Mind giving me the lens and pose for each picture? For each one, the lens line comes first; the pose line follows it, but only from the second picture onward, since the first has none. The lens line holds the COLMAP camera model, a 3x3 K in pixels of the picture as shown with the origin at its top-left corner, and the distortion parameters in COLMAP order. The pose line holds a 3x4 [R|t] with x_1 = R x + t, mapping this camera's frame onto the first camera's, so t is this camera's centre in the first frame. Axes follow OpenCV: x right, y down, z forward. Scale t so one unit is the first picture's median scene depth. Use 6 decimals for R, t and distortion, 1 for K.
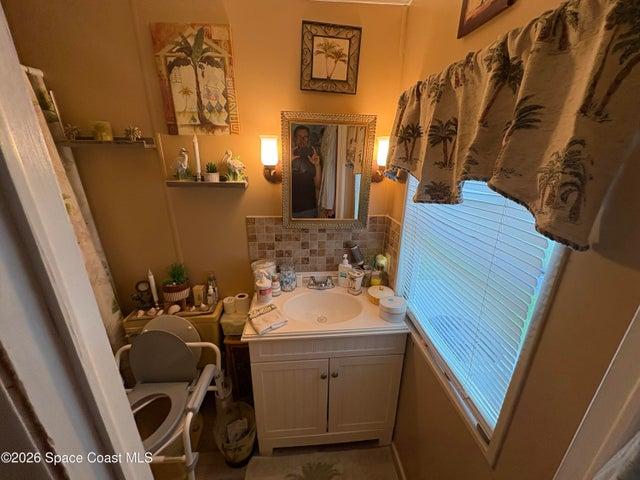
lens RADIAL K [[254.5, 0, 319.3], [0, 254.5, 241.1], [0, 0, 1]] dist [0.000865, 0.000611]
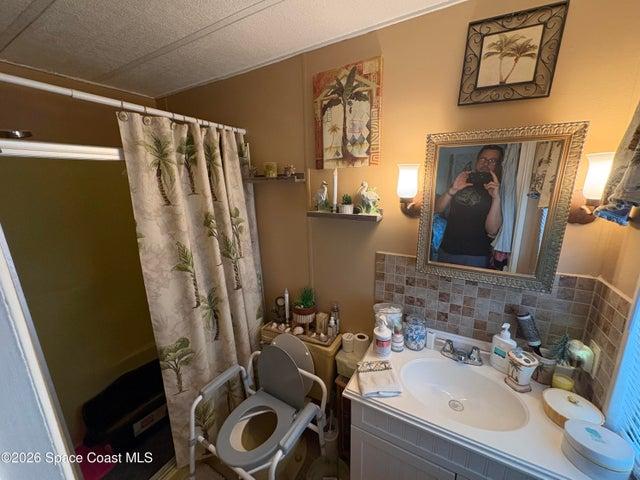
lens RADIAL K [[254.5, 0, 320.2], [0, 254.5, 240.1], [0, 0, 1]] dist [0.000865, 0.000611]
pose [[0.824016, 0.099136, -0.557826, 0.055415], [-0.155137, 0.986424, -0.053861, -0.061837], [0.544913, 0.130921, 0.828208, 0.143457]]
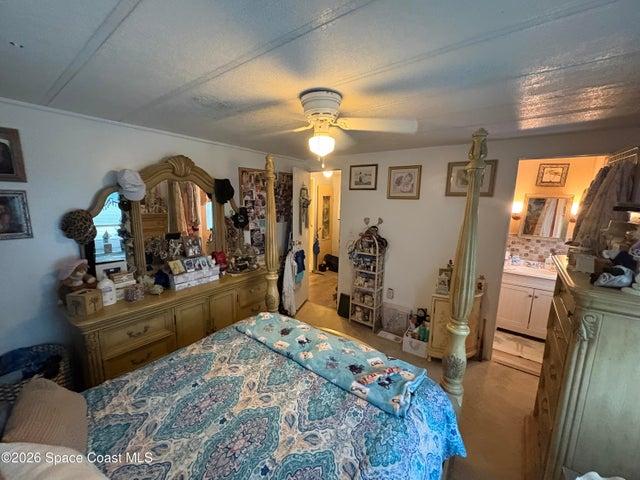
lens RADIAL K [[254.5, 0, 321.1], [0, 254.5, 241.6], [0, 0, 1]] dist [0.000865, 0.000611]
pose [[0.750099, 0.114703, -0.651303, 0.042716], [-0.240593, 0.964689, -0.107194, 0.741383], [0.616009, 0.237105, 0.751209, -2.101229]]
